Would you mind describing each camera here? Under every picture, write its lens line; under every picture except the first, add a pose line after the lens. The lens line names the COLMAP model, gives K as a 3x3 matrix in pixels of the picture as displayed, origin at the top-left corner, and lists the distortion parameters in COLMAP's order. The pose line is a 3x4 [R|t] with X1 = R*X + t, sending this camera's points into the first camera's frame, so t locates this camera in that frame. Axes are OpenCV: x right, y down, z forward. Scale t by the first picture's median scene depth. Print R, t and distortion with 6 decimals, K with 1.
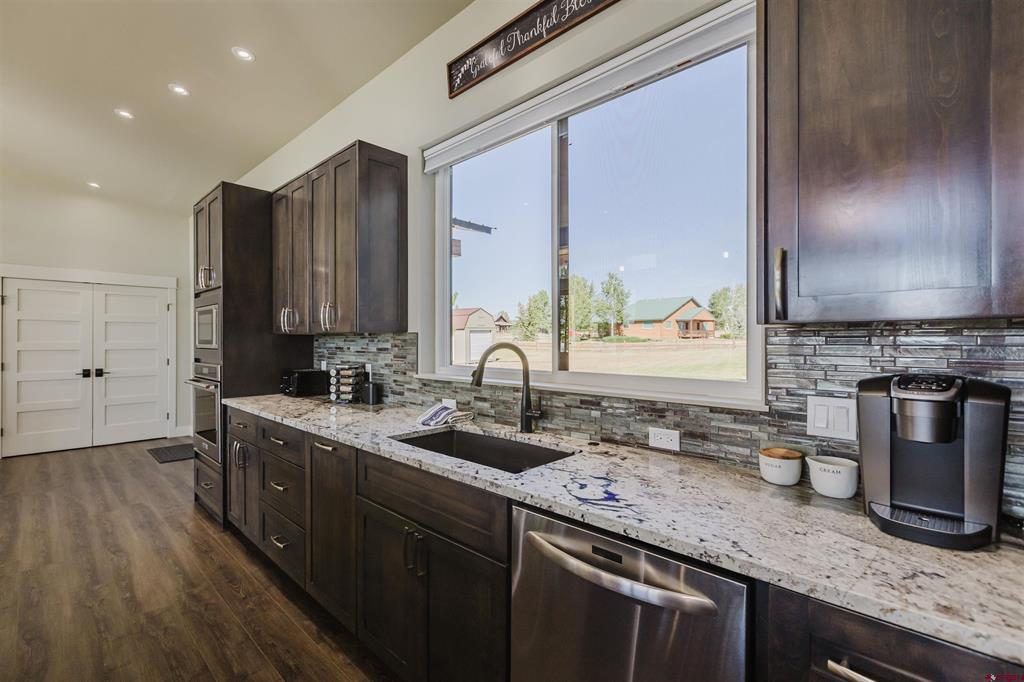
lens RADIAL K [[457.2, 0, 504.5], [0, 457.2, 340.8], [0, 0, 1]] dist [-0.003754, 0.001361]
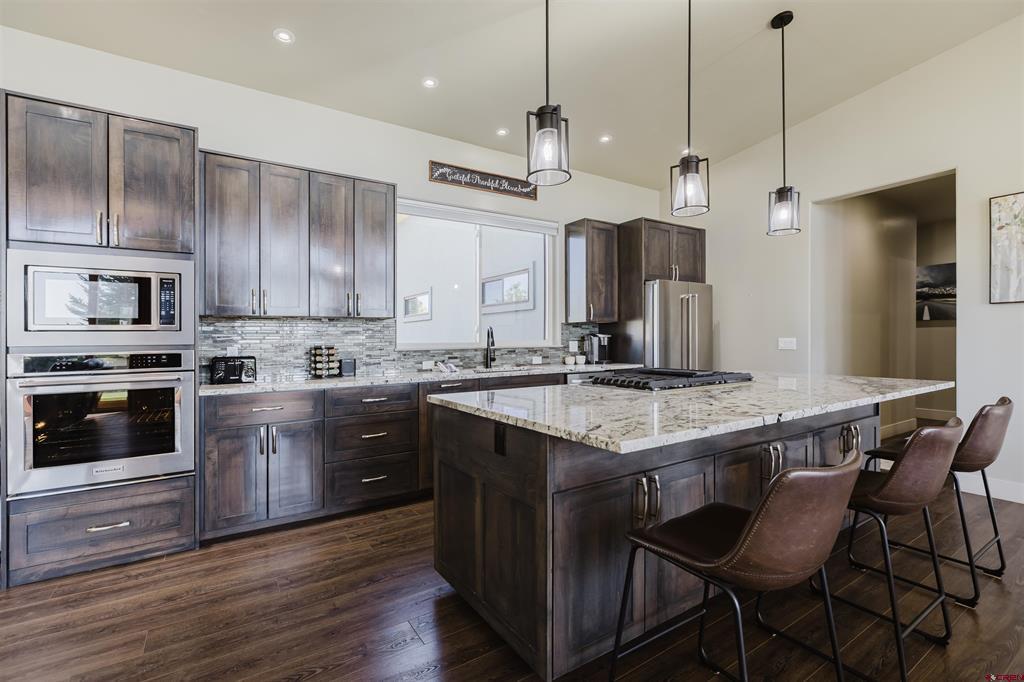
lens RADIAL K [[457.2, 0, 502.3], [0, 457.2, 340.2], [0, 0, 1]] dist [-0.003754, 0.001361]
pose [[0.241579, -0.001010, 0.970381, -1.479473], [0.016760, 0.999855, -0.003132, 0.055446], [-0.970236, 0.017020, 0.241561, 0.304743]]
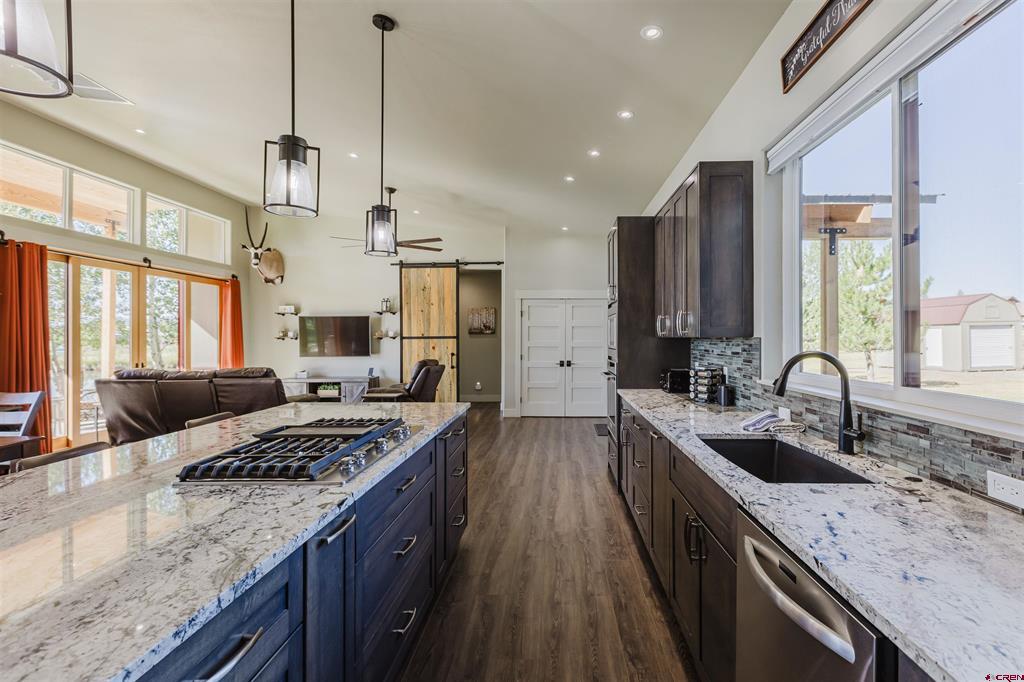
lens RADIAL K [[471.5, 0, 548.1], [0, 471.5, 336.0], [0, 0, 1]] dist [0.003339, -0.001371]
pose [[0.679701, -0.001947, -0.733487, 0.238809], [-0.001186, 0.999992, -0.003753, -0.016475], [0.733489, 0.003421, 0.679693, -0.031375]]
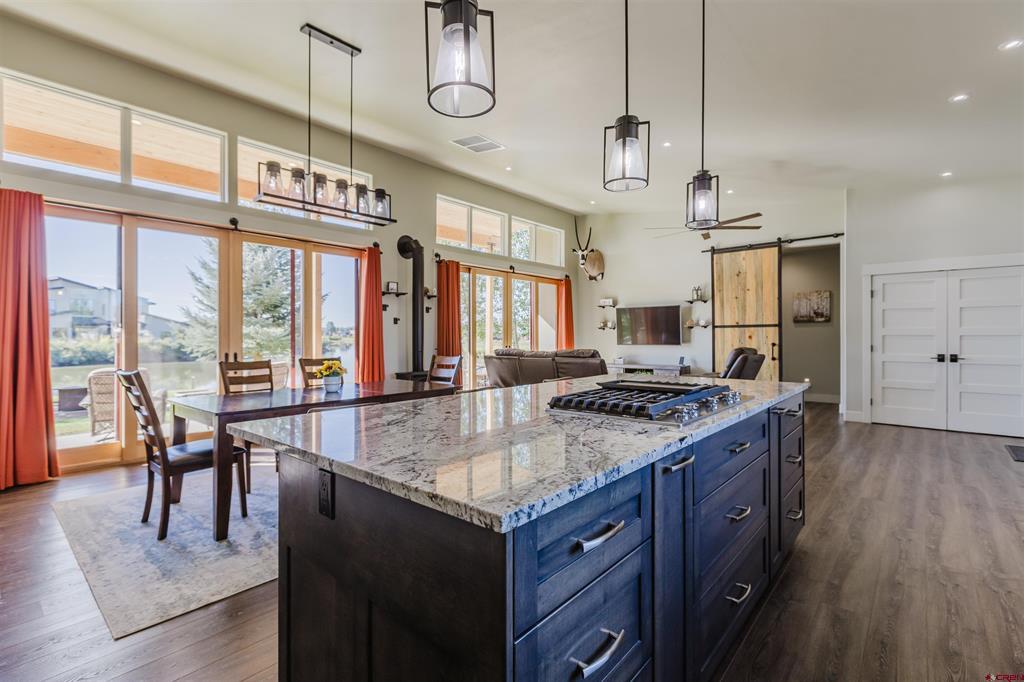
lens RADIAL K [[471.5, 0, 507.7], [0, 471.5, 333.2], [0, 0, 1]] dist [0.003339, -0.001371]
pose [[0.044354, -0.004365, -0.999006, 0.227347], [-0.001770, 0.999989, -0.004448, 0.043200], [0.999014, 0.001966, 0.044346, -0.062346]]
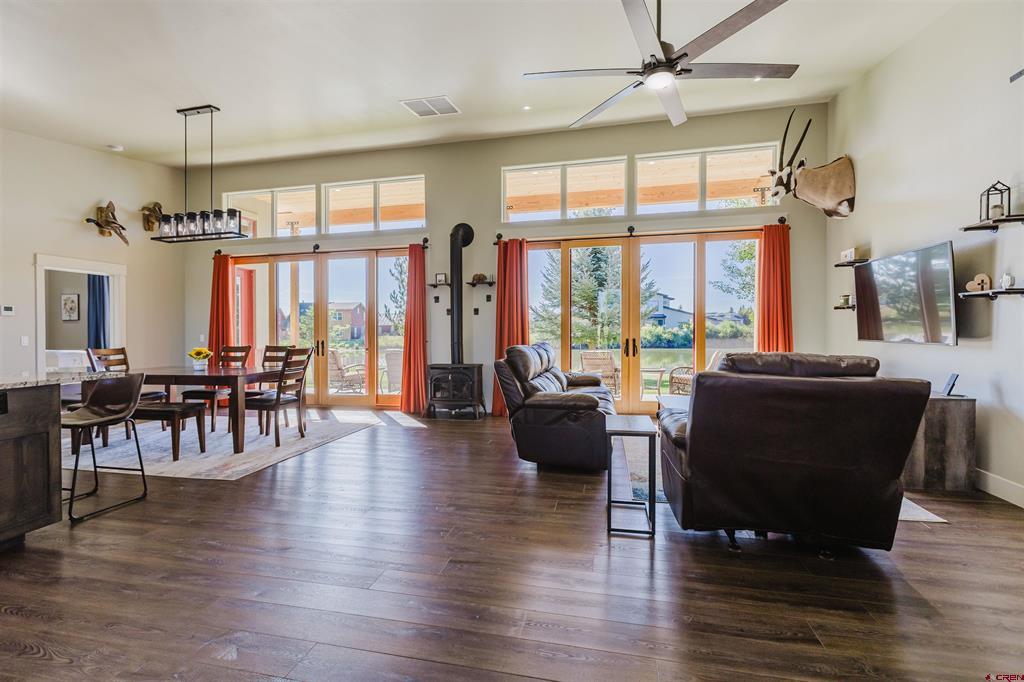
lens RADIAL K [[457.2, 0, 503.7], [0, 457.2, 331.0], [0, 0, 1]] dist [-0.003754, 0.001361]
pose [[-0.858662, 0.014133, -0.512348, -1.268089], [0.010583, 0.999896, 0.009845, 0.049604], [0.512433, 0.003031, -0.858722, 1.662569]]
